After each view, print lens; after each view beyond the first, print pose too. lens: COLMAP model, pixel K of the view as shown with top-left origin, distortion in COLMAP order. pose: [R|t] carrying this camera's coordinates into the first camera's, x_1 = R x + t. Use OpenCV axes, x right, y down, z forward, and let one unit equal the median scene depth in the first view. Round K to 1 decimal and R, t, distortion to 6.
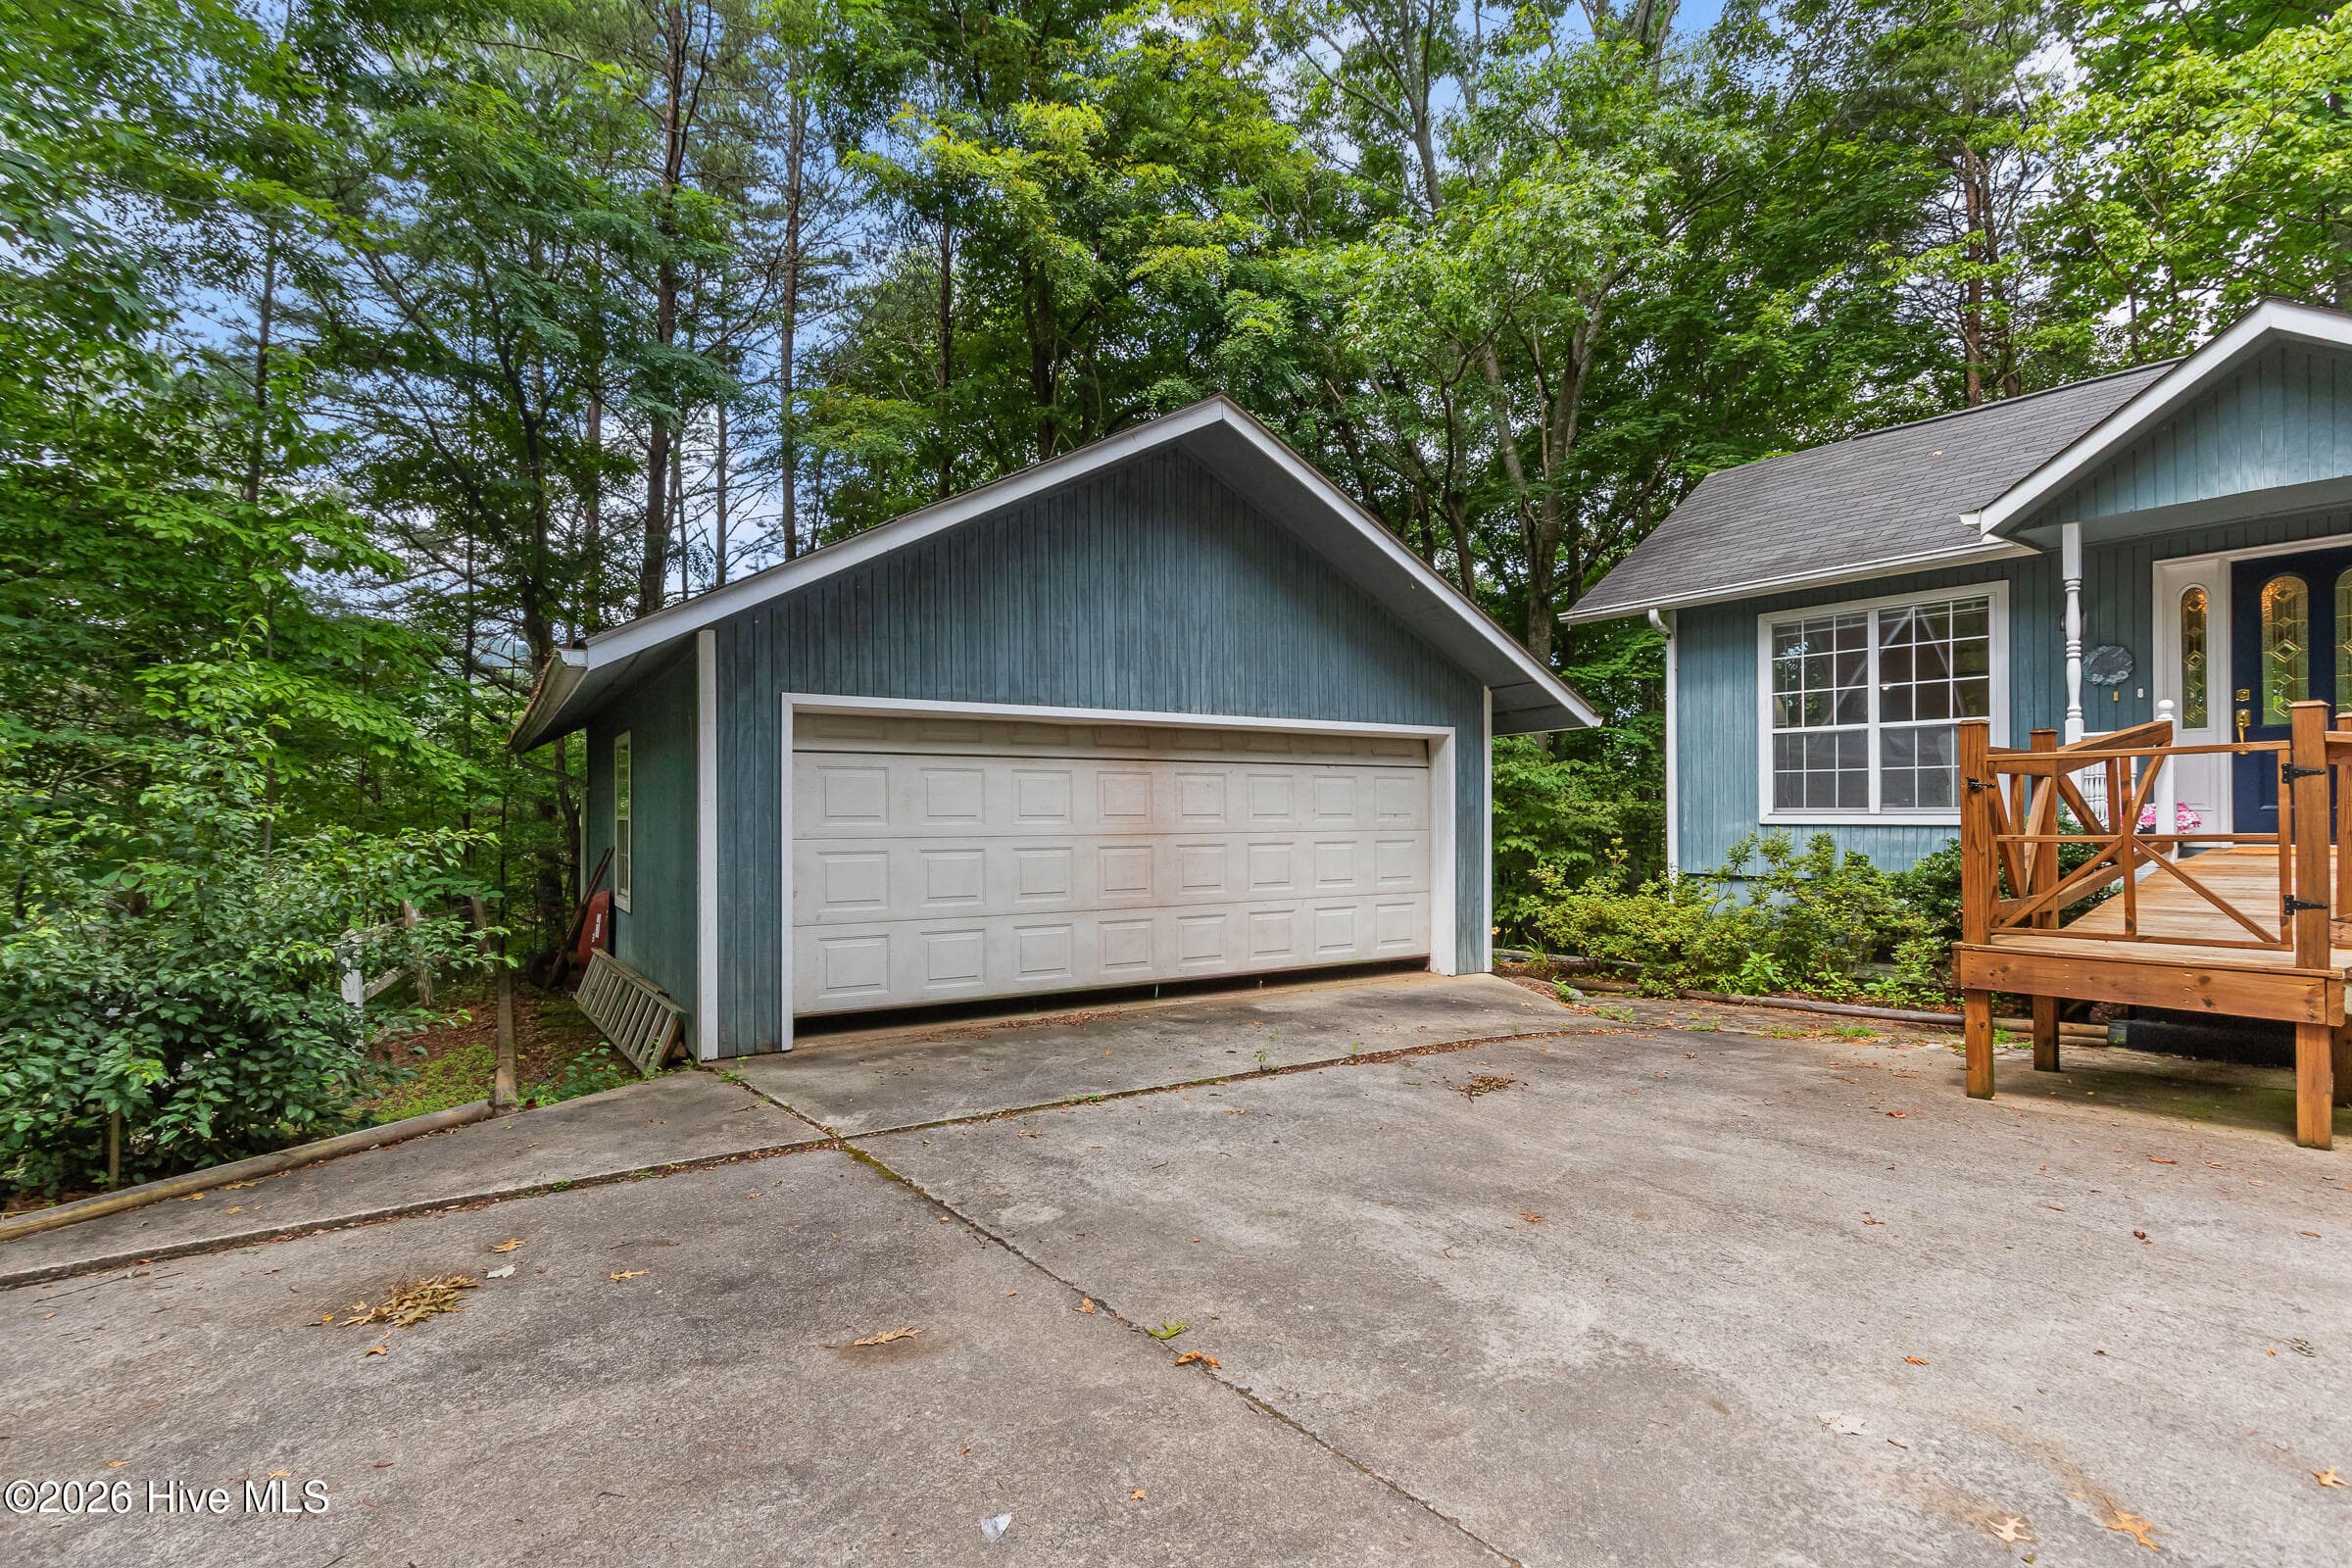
lens RADIAL K [[1112.5, 0, 1147.3], [0, 1112.5, 818.0], [0, 0, 1]] dist [0.015550, -0.007180]
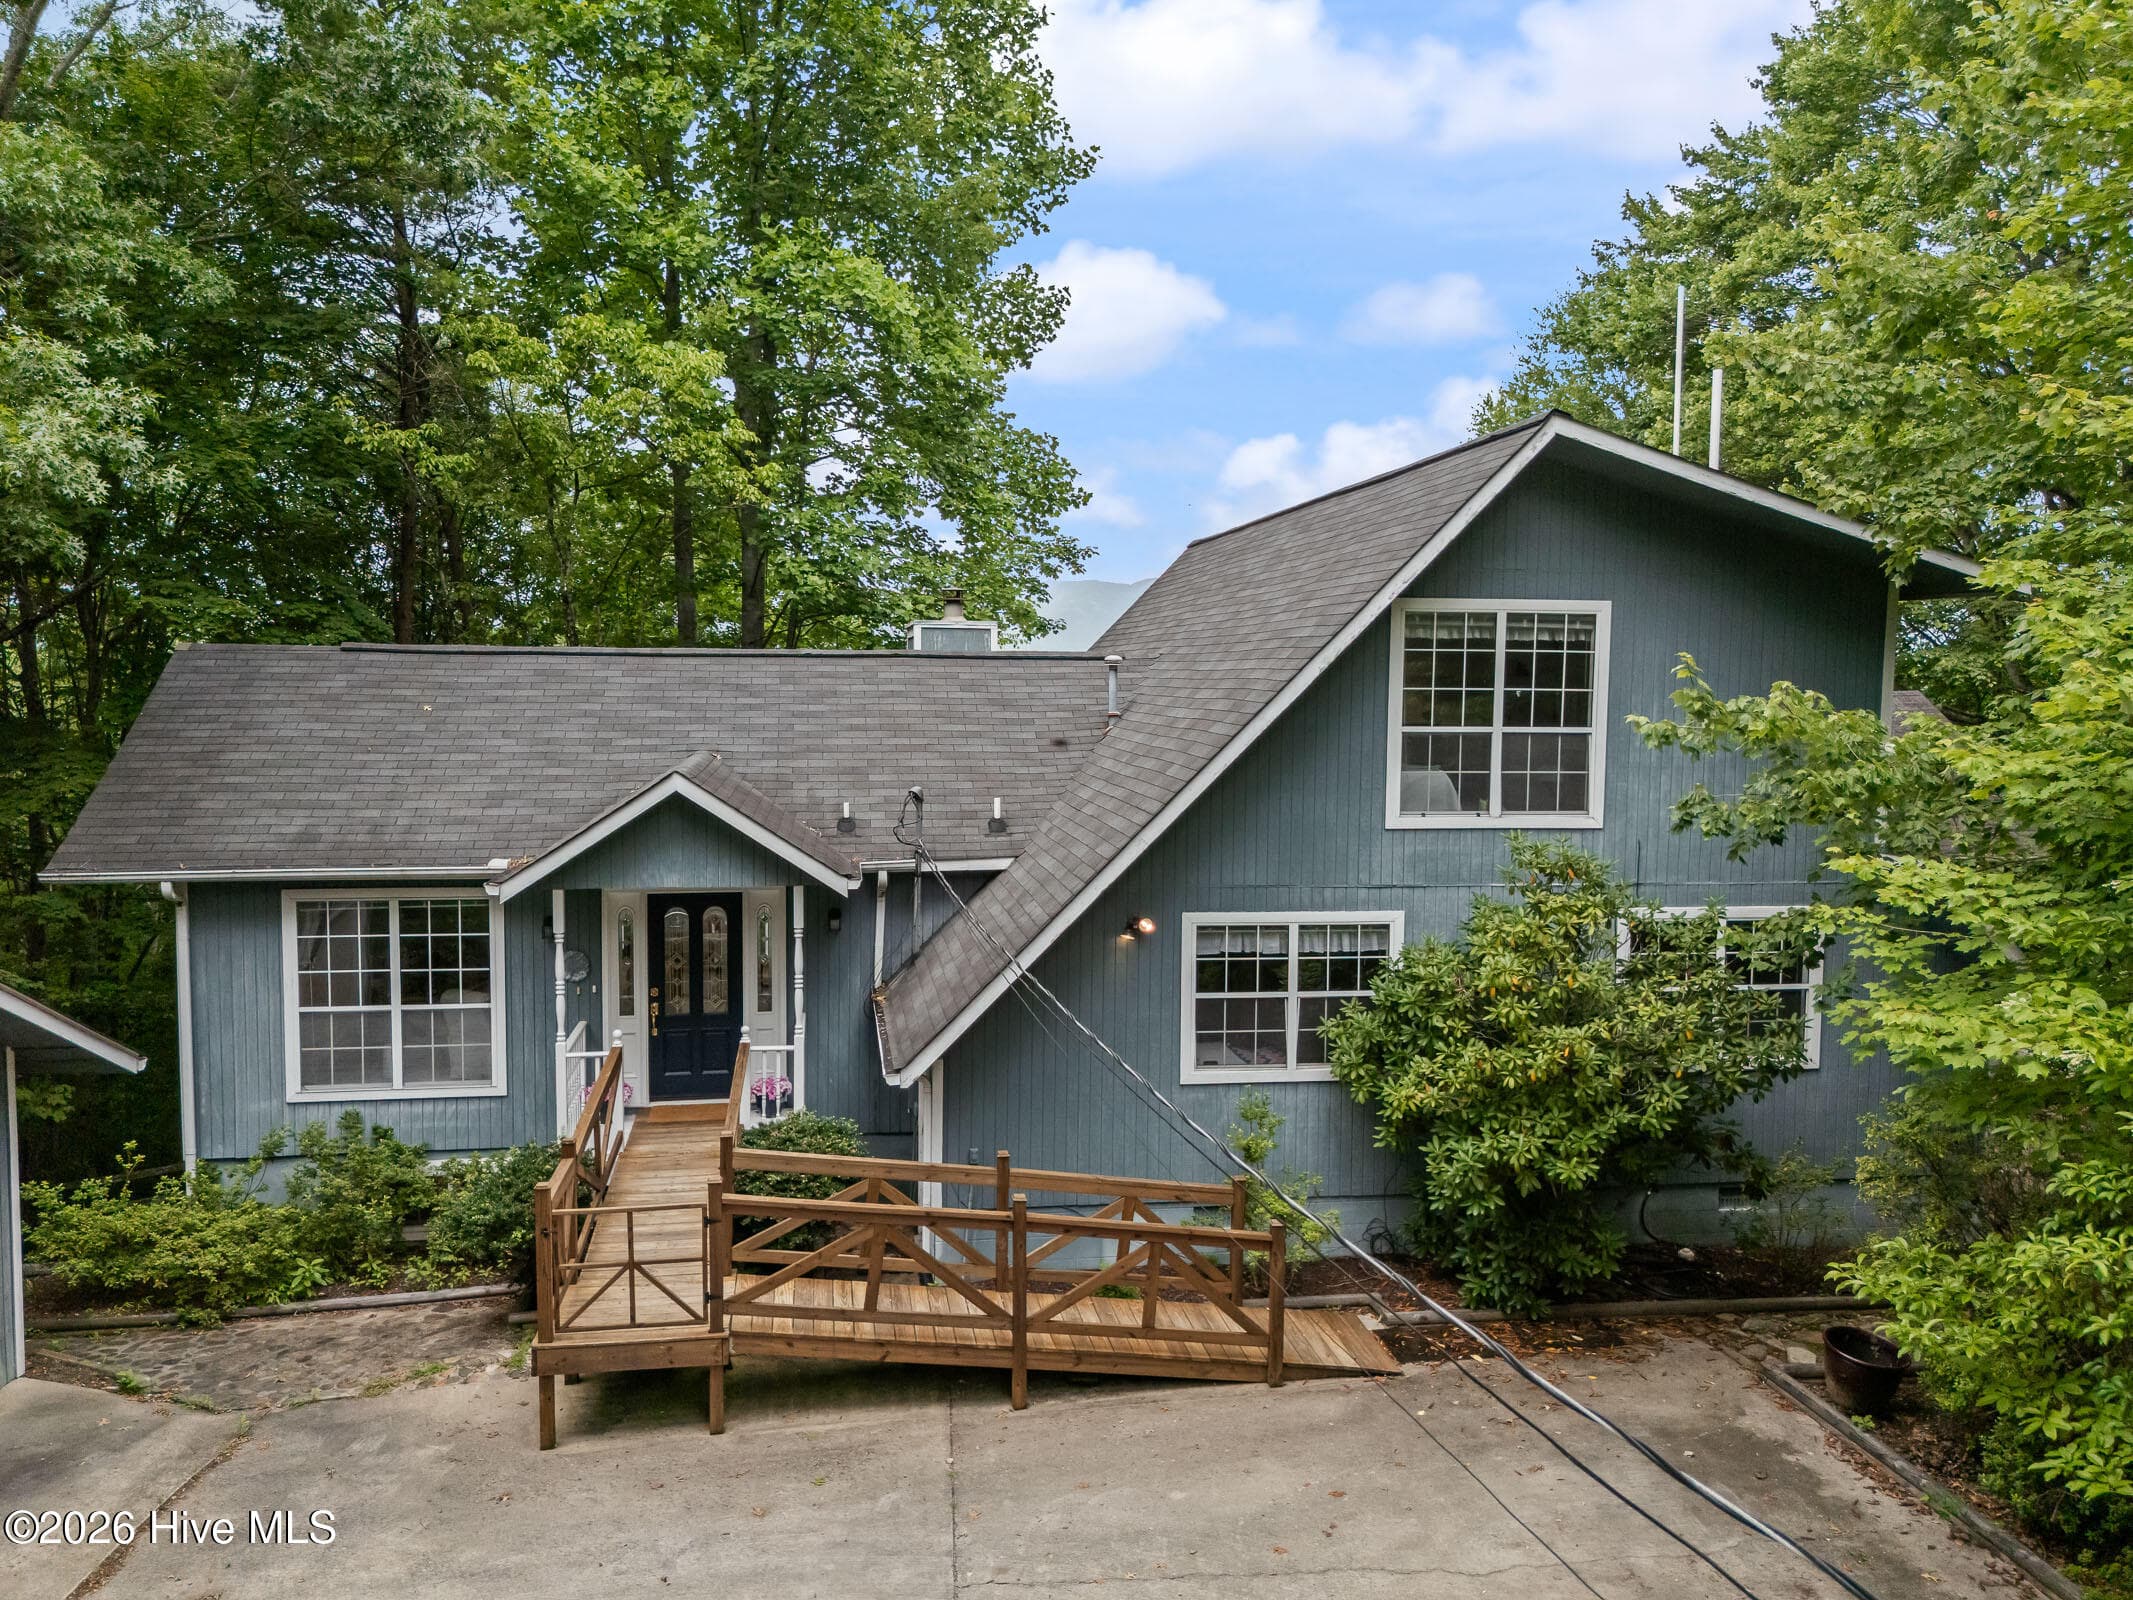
lens RADIAL K [[1580.9, 0, 1072.7], [0, 1580.9, 790.2], [0, 0, 1]] dist [0.081414, -0.072715]
pose [[0.474645, -0.051919, 0.878645, -0.419198], [-0.009537, 0.997897, 0.064118, -0.440890], [-0.880125, -0.038813, 0.473152, -0.313982]]
